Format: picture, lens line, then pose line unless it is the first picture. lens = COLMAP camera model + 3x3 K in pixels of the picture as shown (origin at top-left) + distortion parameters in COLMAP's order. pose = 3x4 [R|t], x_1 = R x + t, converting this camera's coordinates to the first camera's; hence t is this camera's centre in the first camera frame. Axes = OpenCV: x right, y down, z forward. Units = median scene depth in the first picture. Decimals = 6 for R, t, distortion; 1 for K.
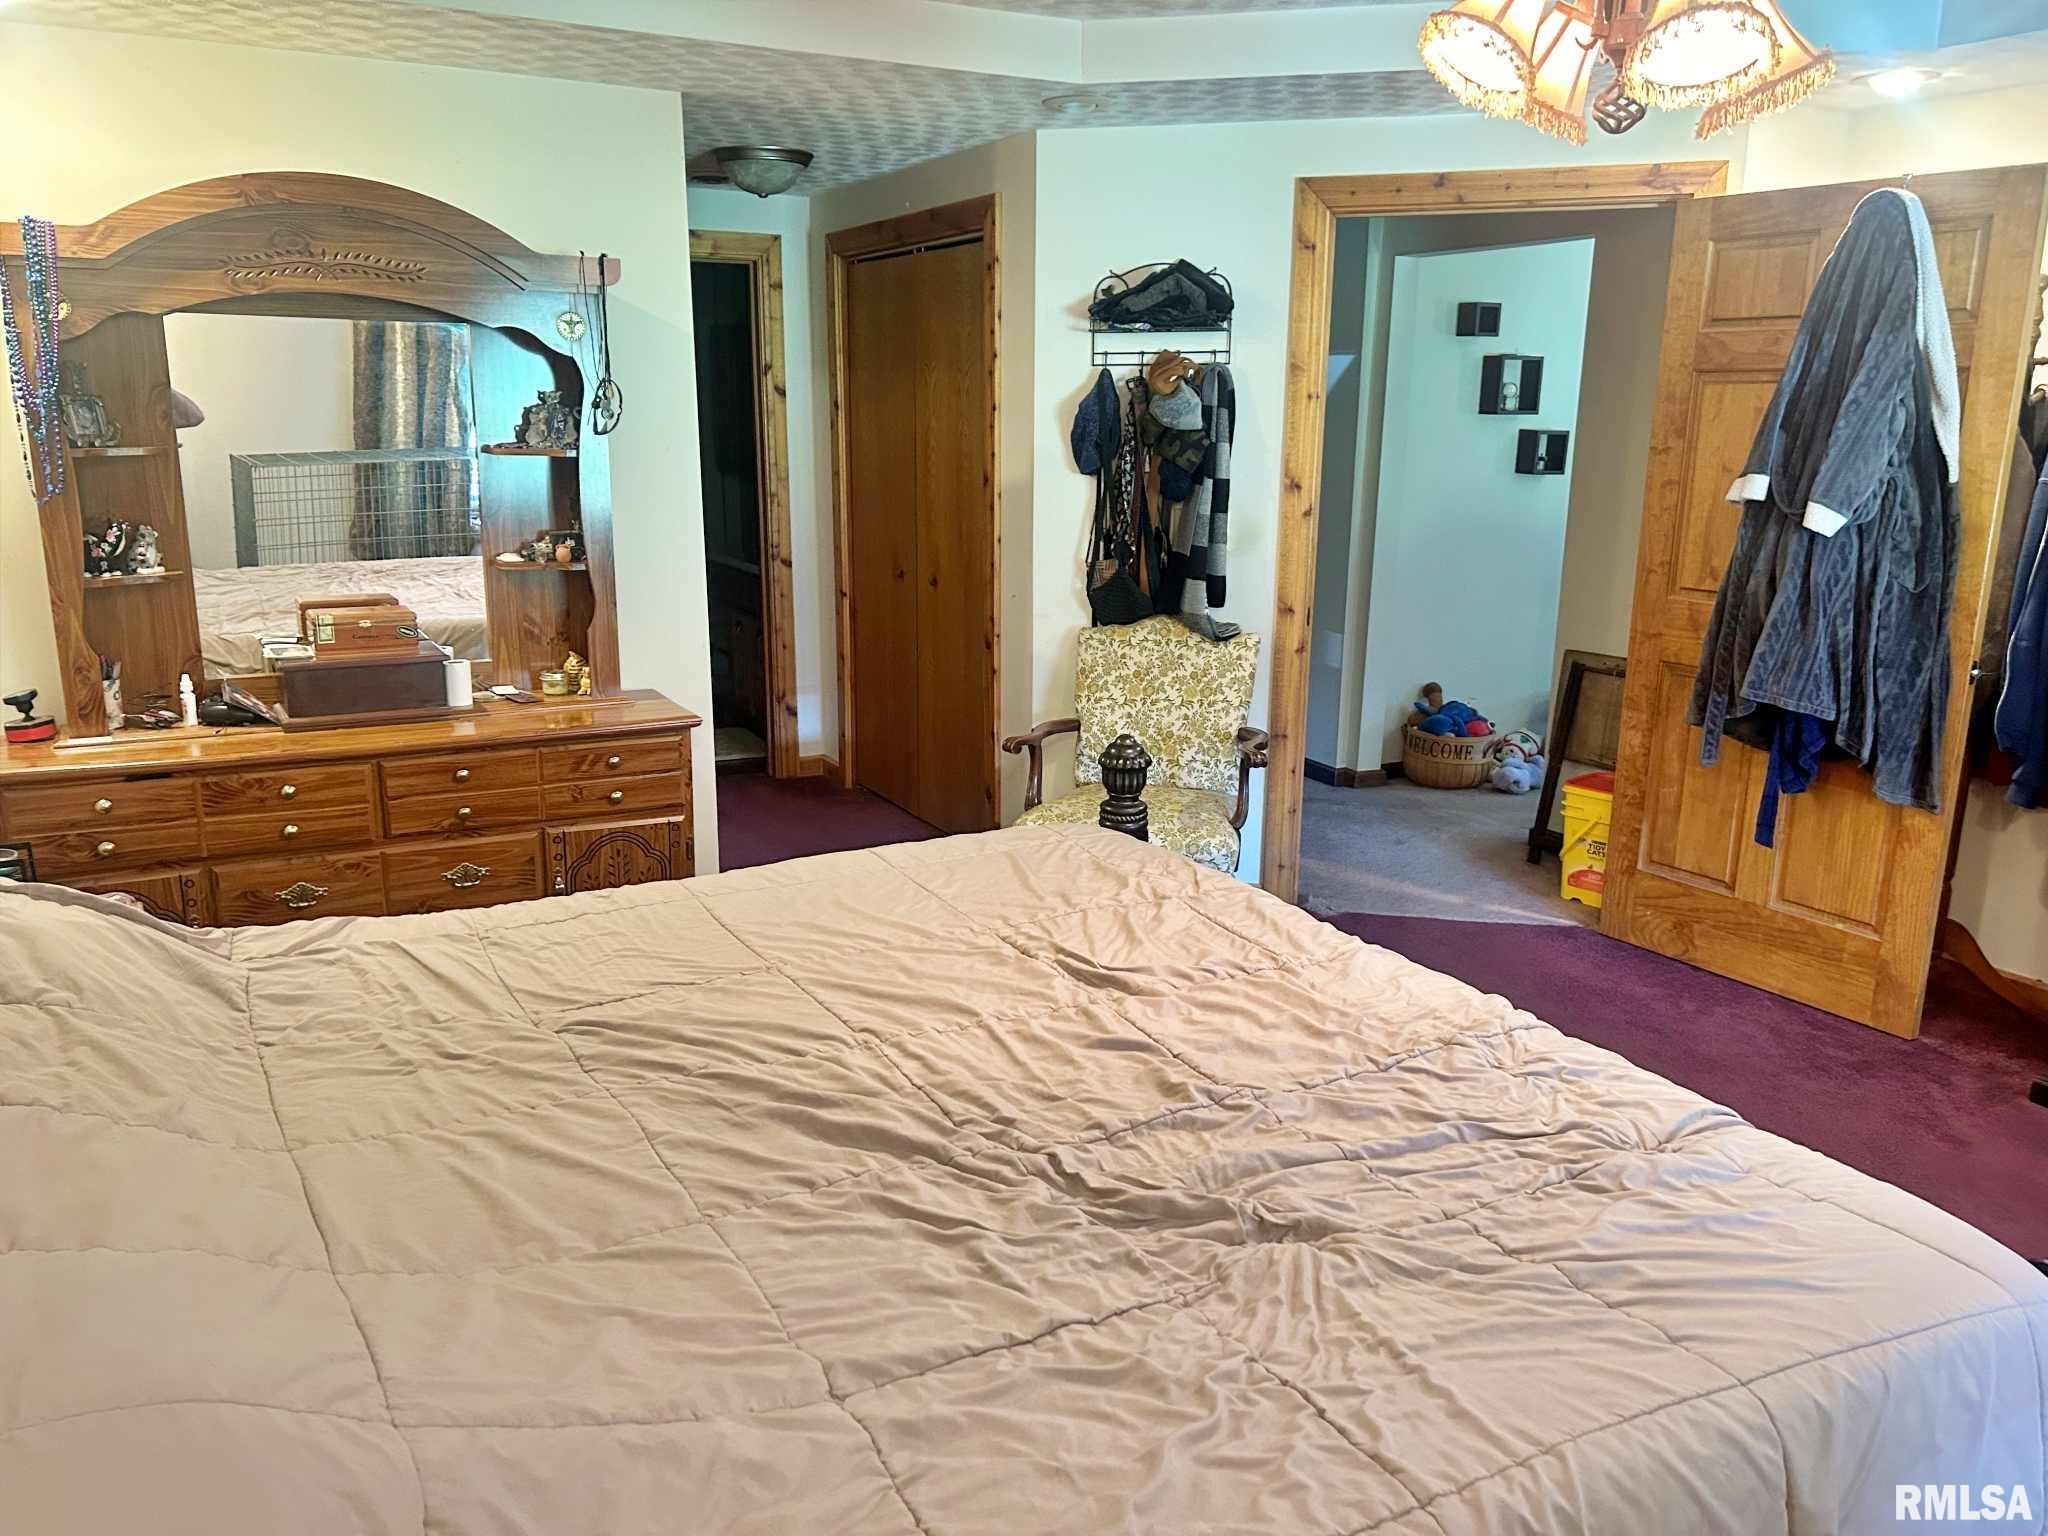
lens RADIAL K [[1507.9, 0, 1039.0], [0, 1507.9, 770.2], [0, 0, 1]] dist [0.066626, -0.069286]
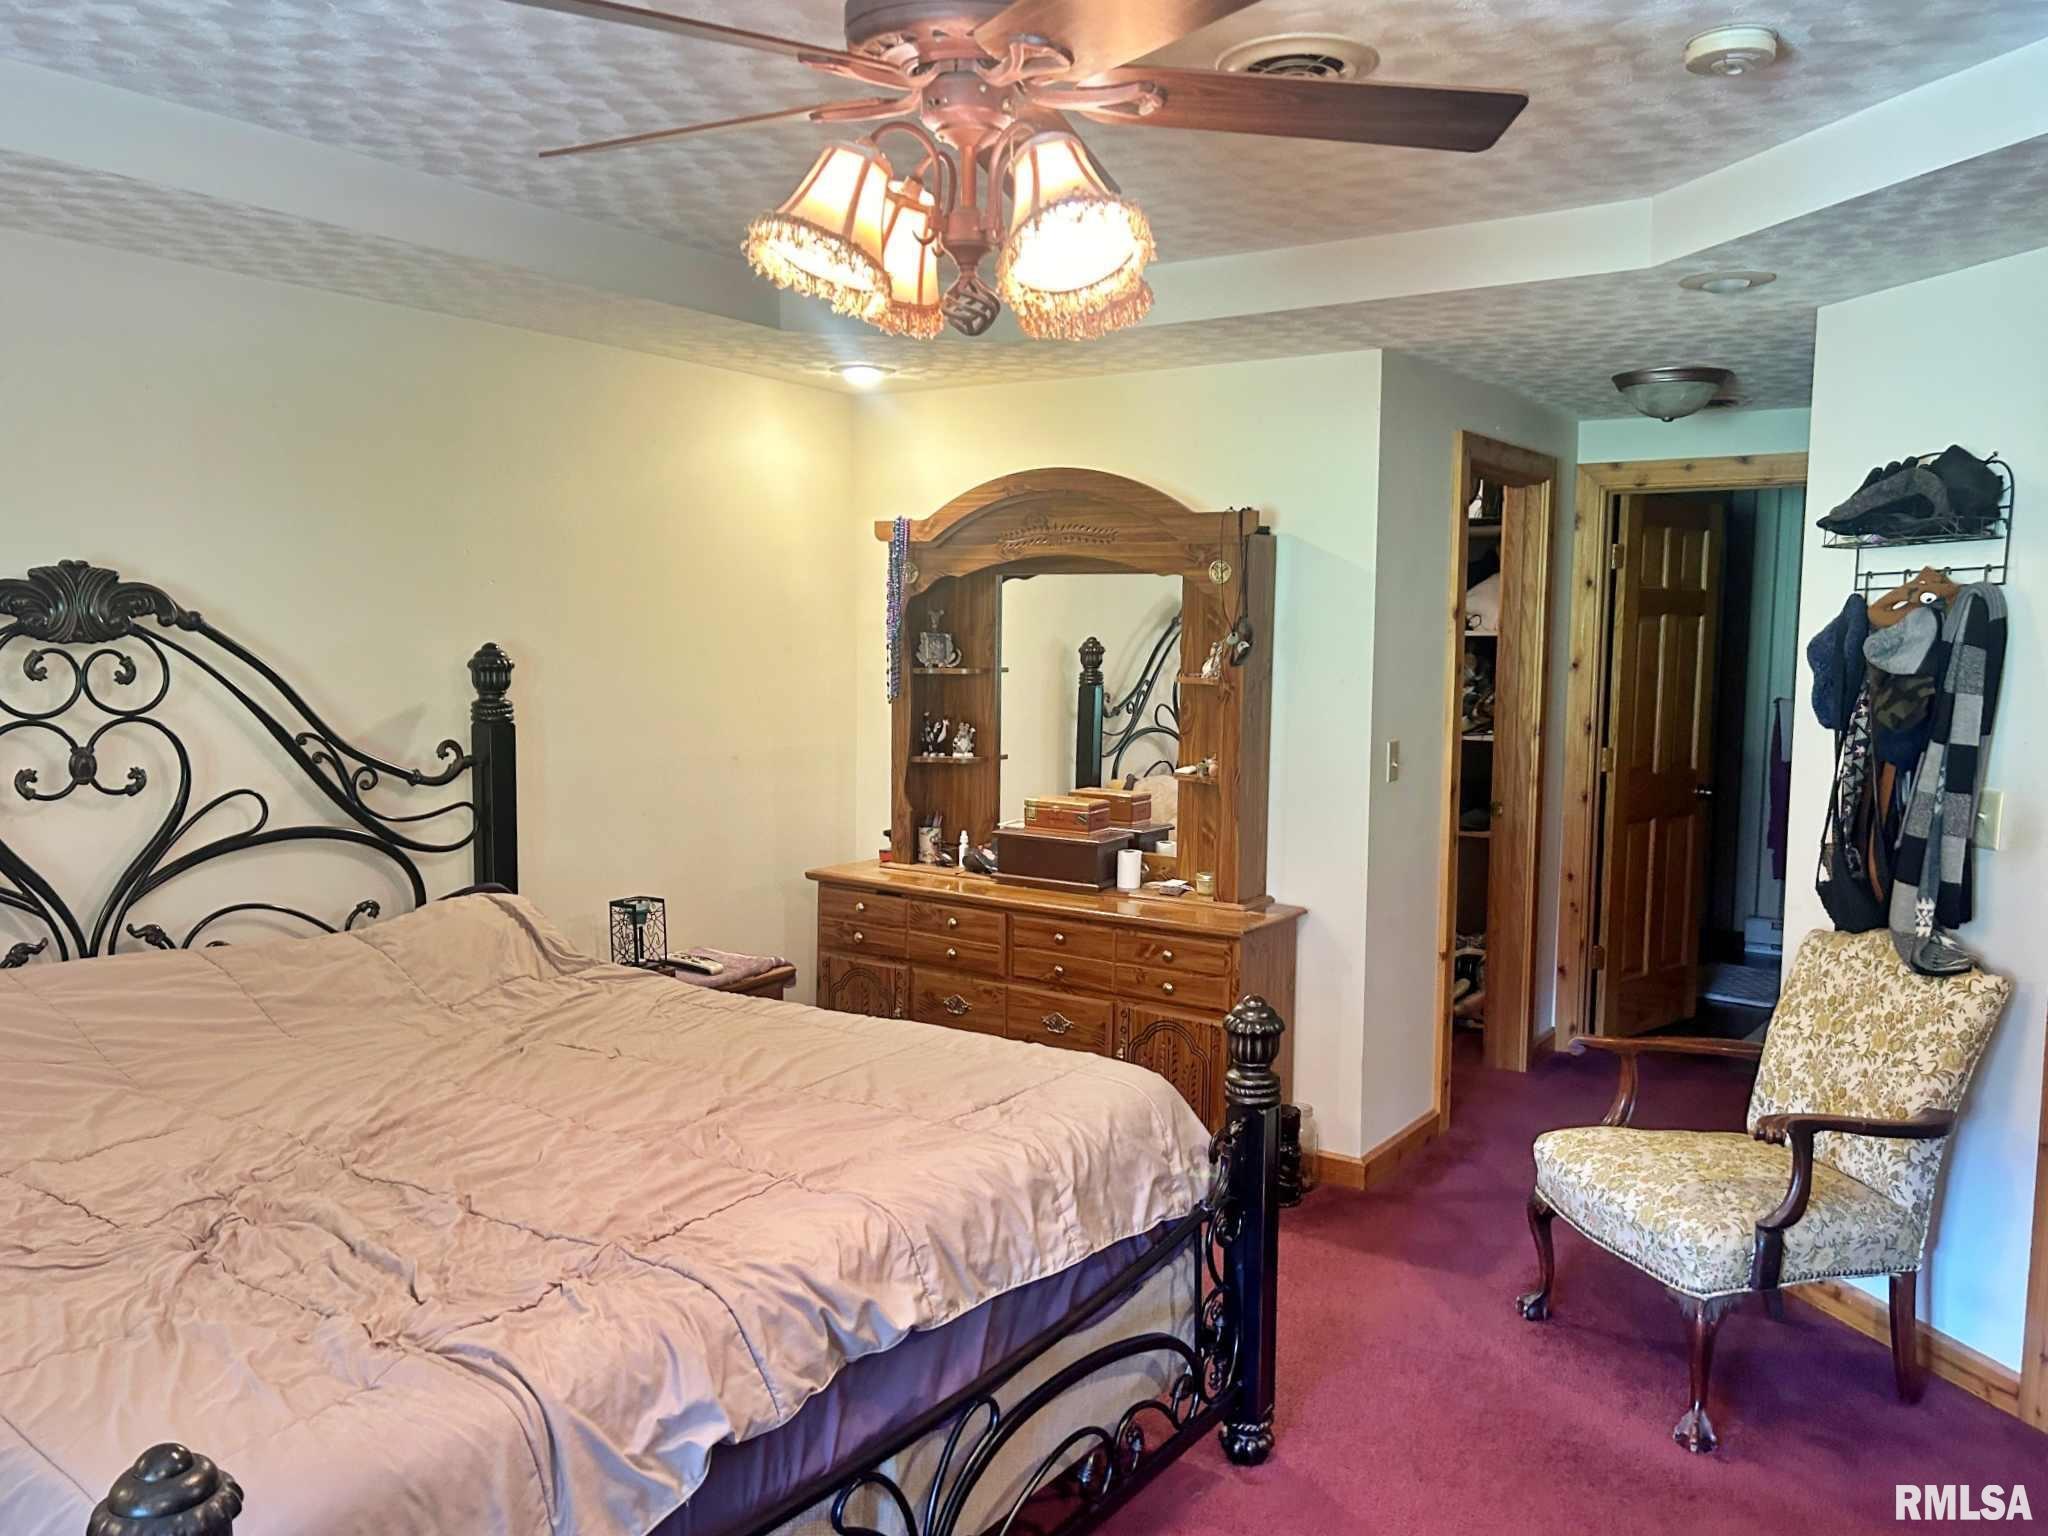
lens RADIAL K [[1581.8, 0, 1026.9], [0, 1581.8, 782.6], [0, 0, 1]] dist [0.065980, -0.071123]
pose [[0.470894, 0.083200, -0.878258, 0.649941], [-0.215507, 0.976230, -0.023067, -0.076967], [0.855462, 0.200132, 0.477631, 0.331512]]
